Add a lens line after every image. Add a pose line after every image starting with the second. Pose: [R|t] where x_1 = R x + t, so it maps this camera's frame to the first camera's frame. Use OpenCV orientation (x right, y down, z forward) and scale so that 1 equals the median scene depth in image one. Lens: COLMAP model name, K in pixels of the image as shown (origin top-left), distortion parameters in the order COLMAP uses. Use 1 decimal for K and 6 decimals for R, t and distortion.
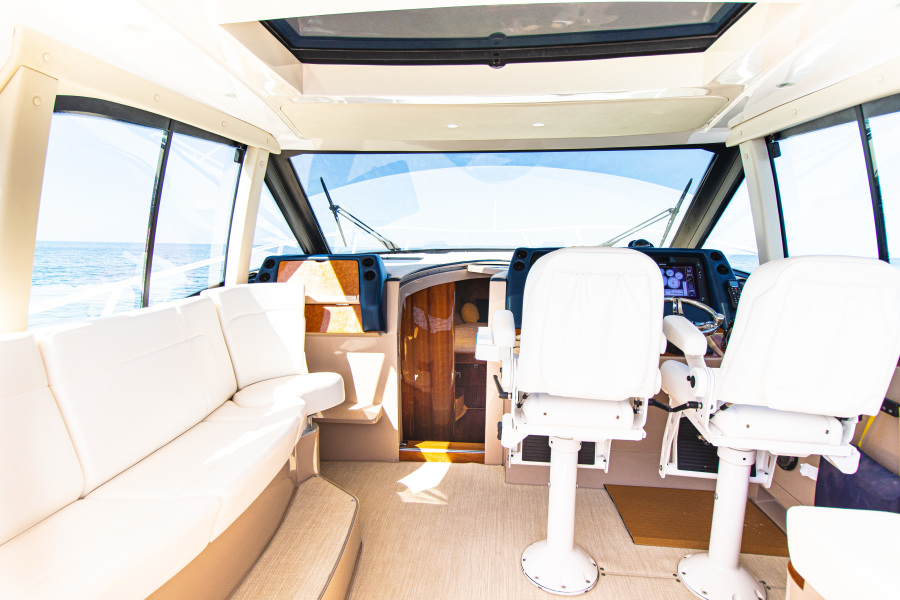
lens RADIAL K [[504.6, 0, 450.0], [0, 504.6, 300.0], [0, 0, 1]] dist [-0.005582, -0.002309]
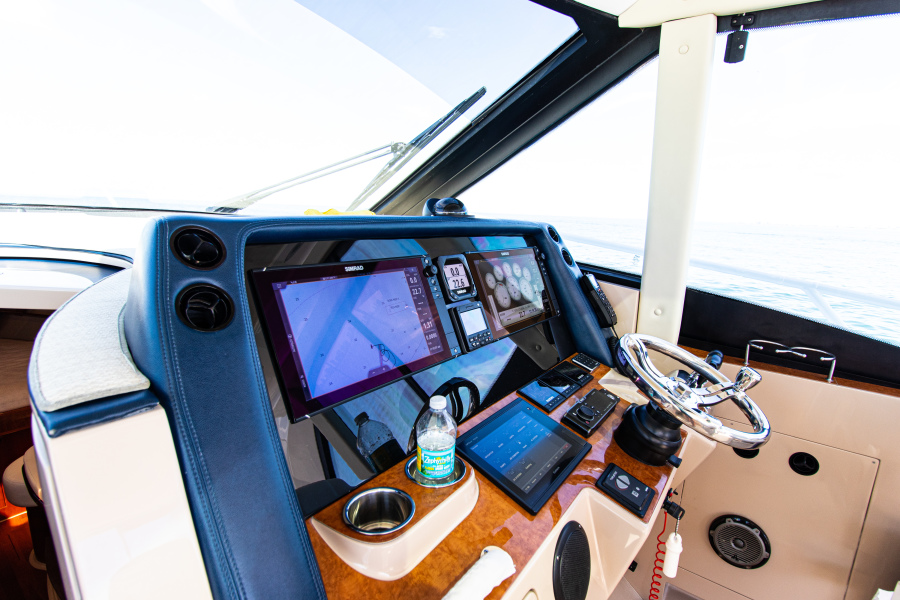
lens RADIAL K [[431.5, 0, 459.5], [0, 431.5, 298.6], [0, 0, 1]] dist [-0.010901, 0.000139]
pose [[0.525940, -0.155683, 0.836152, 0.043842], [0.056635, 0.987333, 0.148208, -0.092564], [-0.848634, -0.030593, 0.528096, 0.821680]]
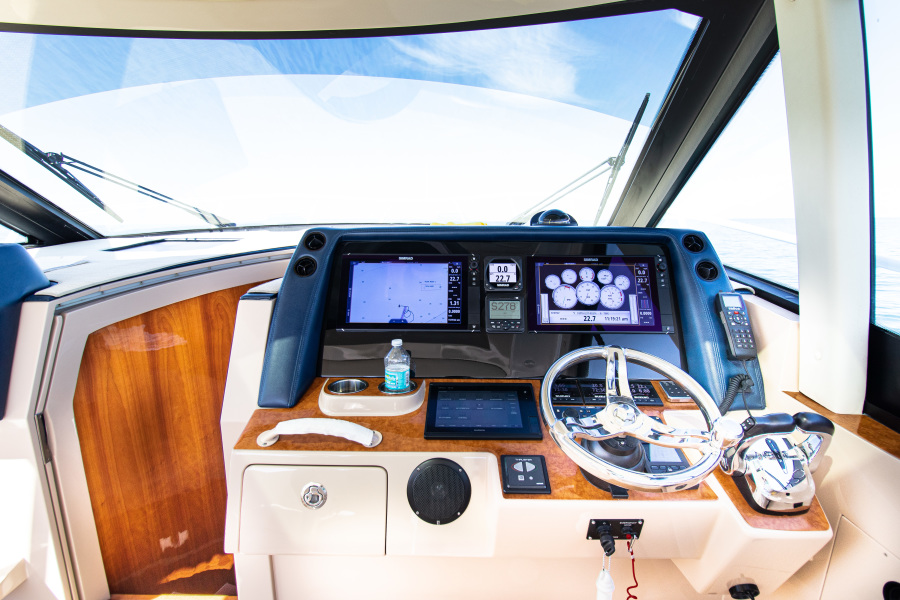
lens RADIAL K [[431.5, 0, 459.5], [0, 431.5, 298.6], [0, 0, 1]] dist [-0.010901, 0.000139]
pose [[0.997583, -0.019267, 0.066754, 0.260721], [0.013347, 0.996028, 0.088032, -0.072195], [-0.068185, -0.086928, 0.993878, 0.576820]]
